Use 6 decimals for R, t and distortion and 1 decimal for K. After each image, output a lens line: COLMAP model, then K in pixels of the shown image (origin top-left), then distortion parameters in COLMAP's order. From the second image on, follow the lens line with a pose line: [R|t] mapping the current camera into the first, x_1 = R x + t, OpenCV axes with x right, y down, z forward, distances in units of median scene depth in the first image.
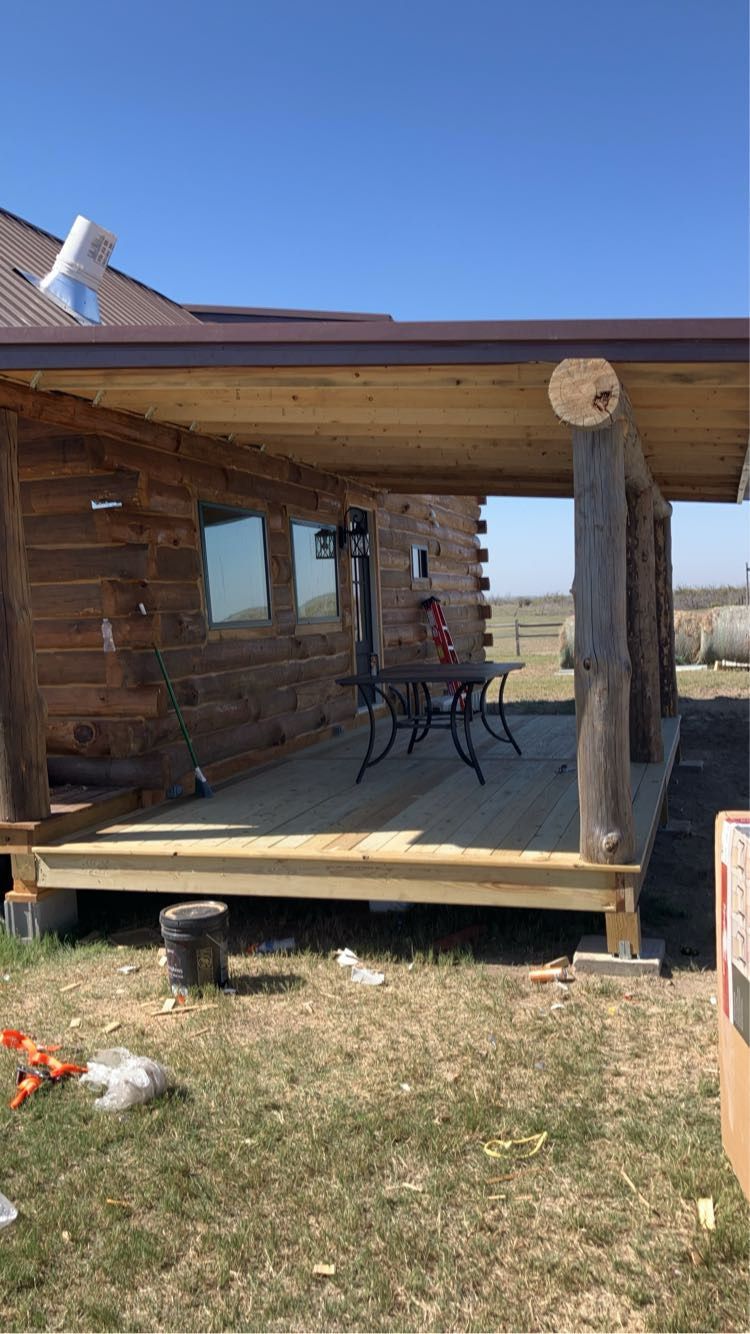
lens RADIAL K [[1180.6, 0, 379.3], [0, 1180.6, 706.1], [0, 0, 1]] dist [0.164397, -0.362399]
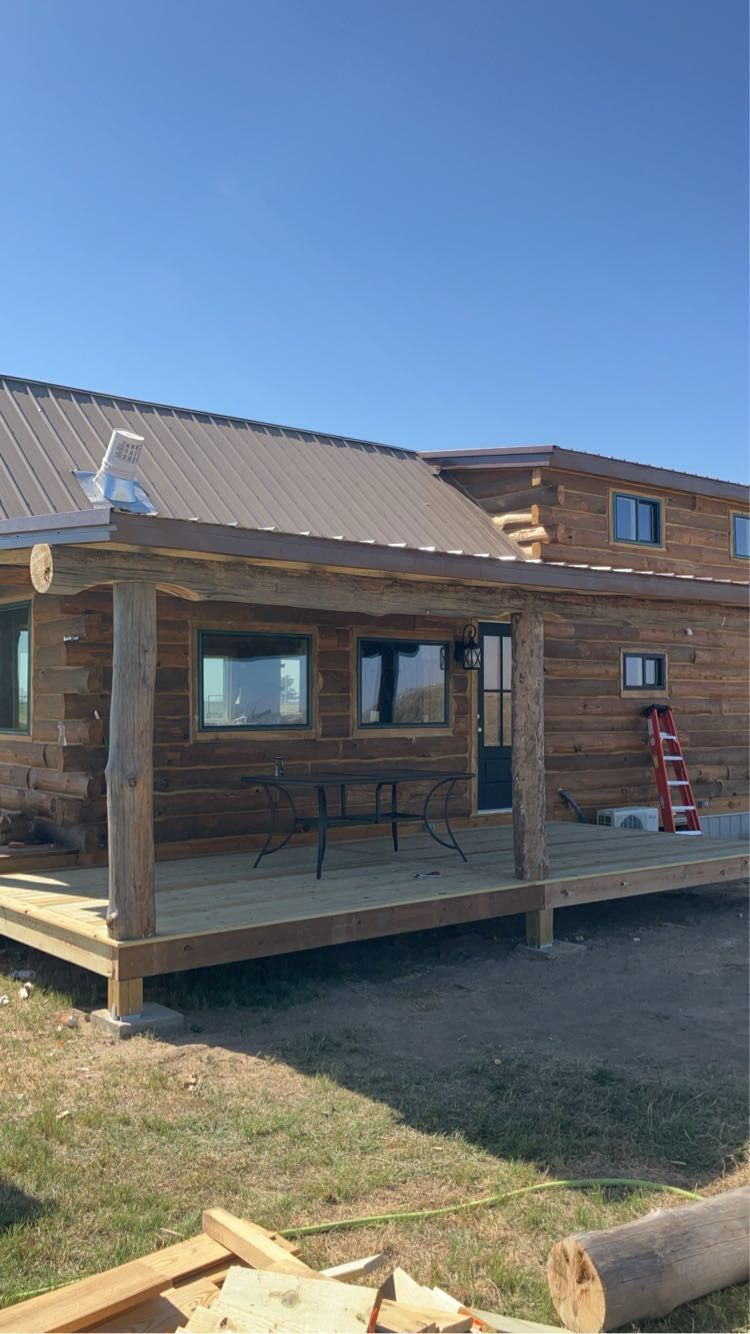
lens RADIAL K [[1180.6, 0, 379.3], [0, 1180.6, 706.1], [0, 0, 1]] dist [0.164397, -0.362399]
pose [[0.803987, 0.026676, -0.594049, 1.074010], [-0.069954, 0.996299, -0.049937, -0.060182], [0.590518, 0.081705, 0.802878, 0.147246]]
